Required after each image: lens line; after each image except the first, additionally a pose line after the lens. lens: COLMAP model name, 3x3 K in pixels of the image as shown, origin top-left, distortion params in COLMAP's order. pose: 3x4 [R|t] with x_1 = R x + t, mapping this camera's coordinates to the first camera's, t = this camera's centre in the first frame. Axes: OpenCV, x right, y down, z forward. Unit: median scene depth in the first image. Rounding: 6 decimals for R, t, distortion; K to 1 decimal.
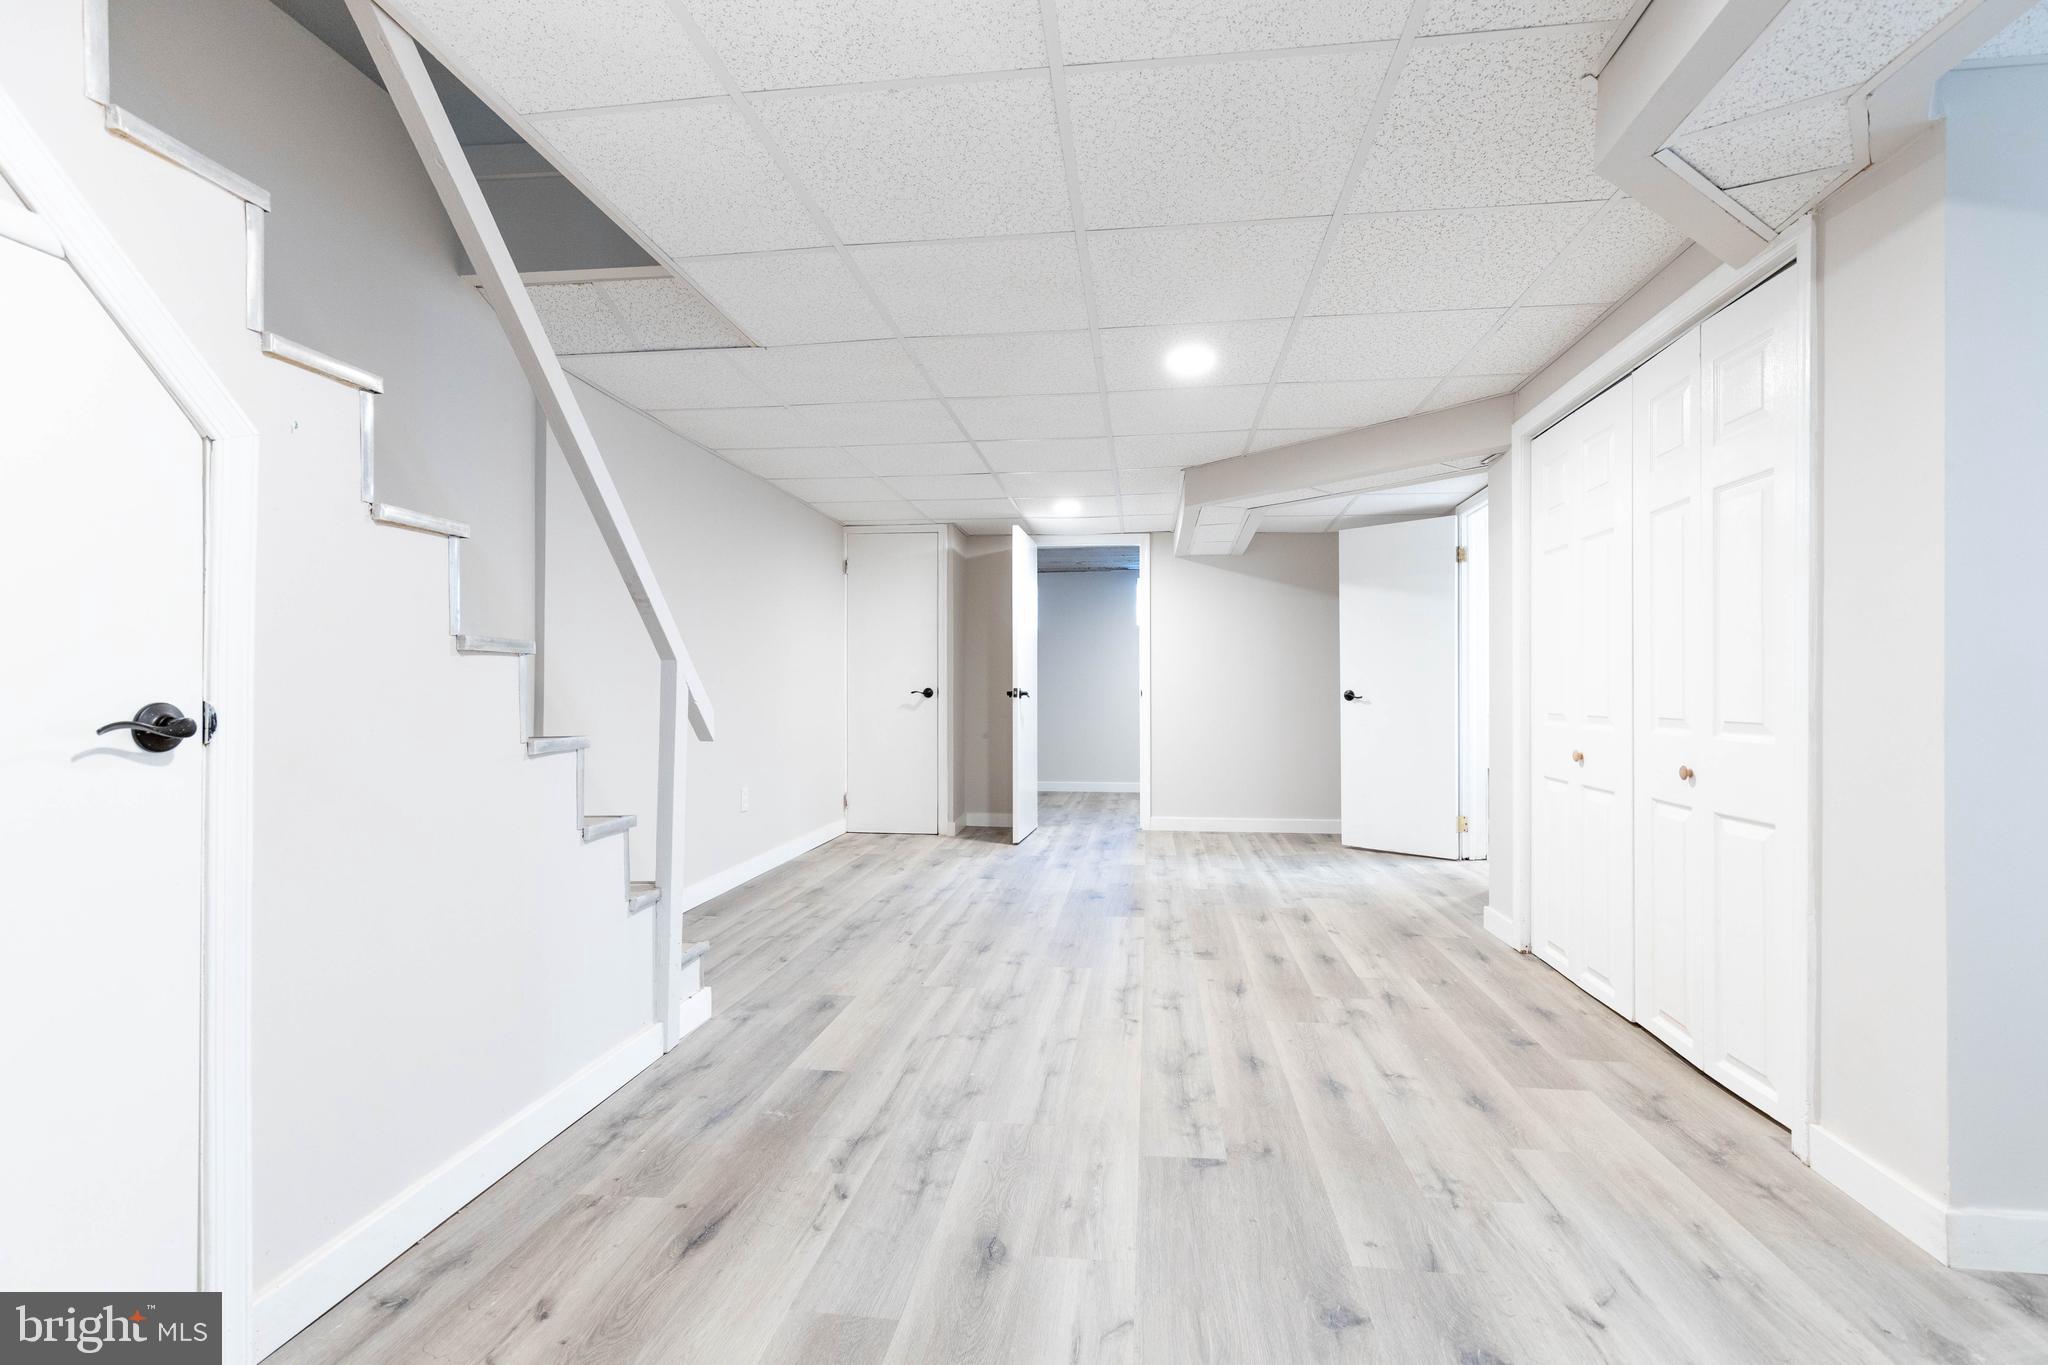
lens RADIAL K [[921.5, 0, 1024.0], [0, 921.5, 682.5], [0, 0, 1]] dist [0.004146, -0.000065]
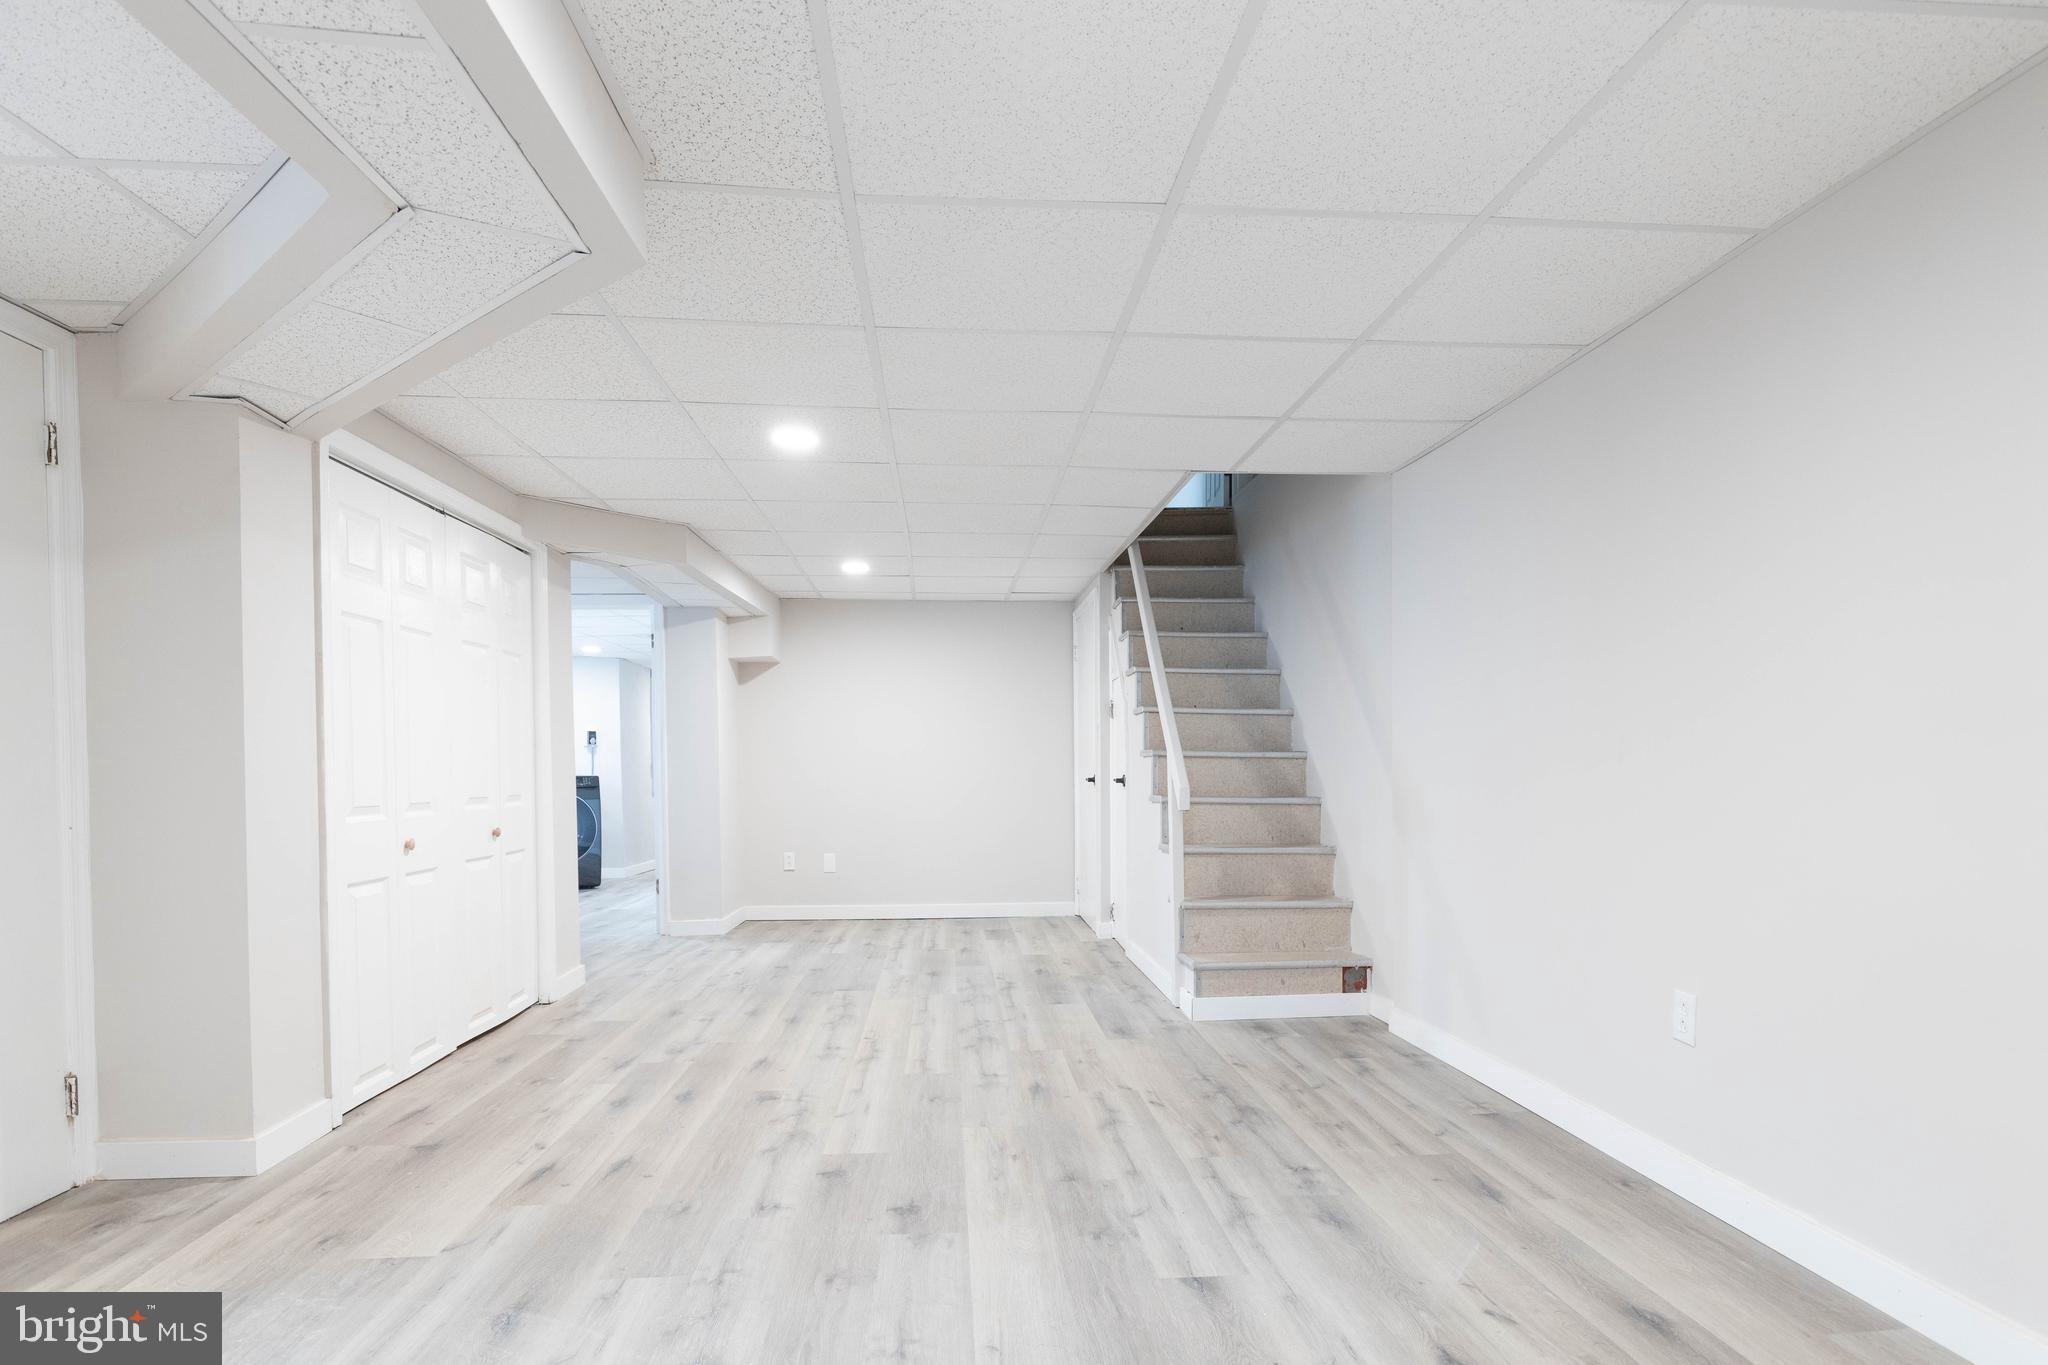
lens RADIAL K [[1120.5, 0, 1024.0], [0, 1120.5, 682.5], [0, 0, 1]] dist [0.000694, 0.000120]
pose [[-0.979872, -0.009720, -0.199391, 0.217116], [0.006924, 0.996558, -0.082607, 0.012314], [0.199508, -0.082324, -0.976432, 2.548353]]
